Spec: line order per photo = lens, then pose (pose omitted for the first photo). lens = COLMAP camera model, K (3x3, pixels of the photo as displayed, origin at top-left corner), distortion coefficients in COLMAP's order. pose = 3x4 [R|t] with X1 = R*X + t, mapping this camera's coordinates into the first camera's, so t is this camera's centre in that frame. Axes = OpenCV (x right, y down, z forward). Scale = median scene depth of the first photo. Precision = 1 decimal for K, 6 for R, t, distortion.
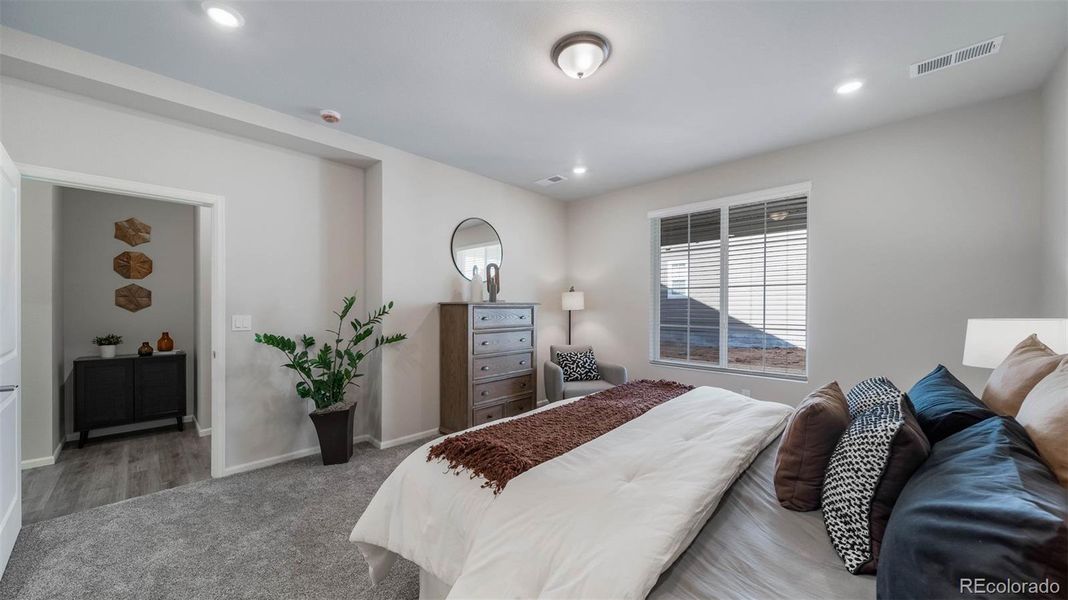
lens RADIAL K [[379.3, 0, 524.0], [0, 379.3, 314.7], [0, 0, 1]] dist [0.001168, -0.000127]
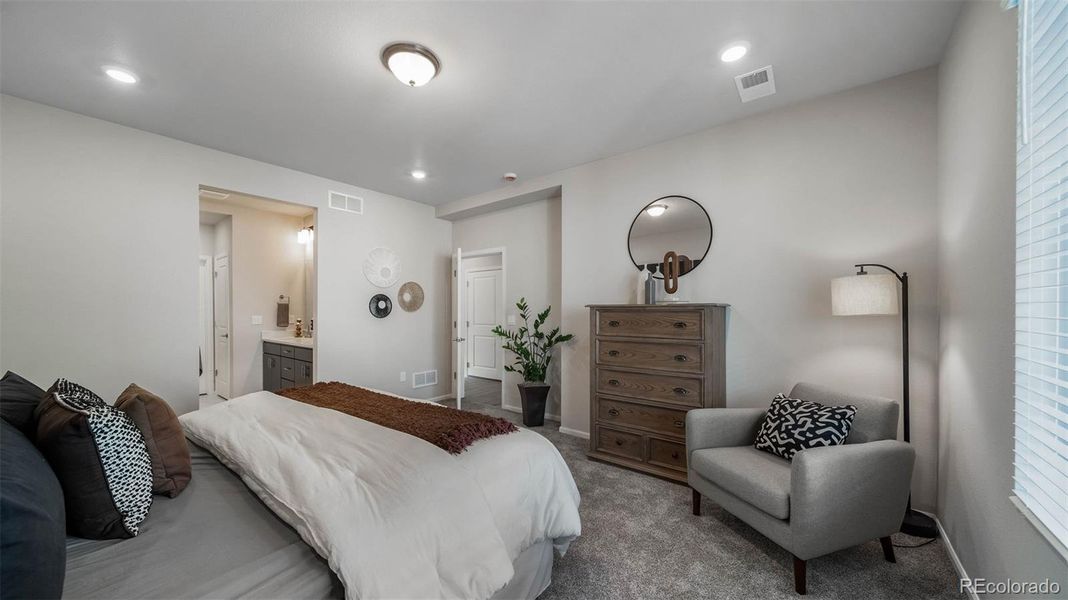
lens RADIAL K [[379.3, 0, 524.0], [0, 379.3, 314.7], [0, 0, 1]] dist [0.001168, -0.000127]
pose [[0.088279, 0.009438, -0.996051, 0.790217], [-0.018306, 0.999802, 0.007851, -0.013476], [0.995928, 0.017541, 0.088434, 0.803603]]
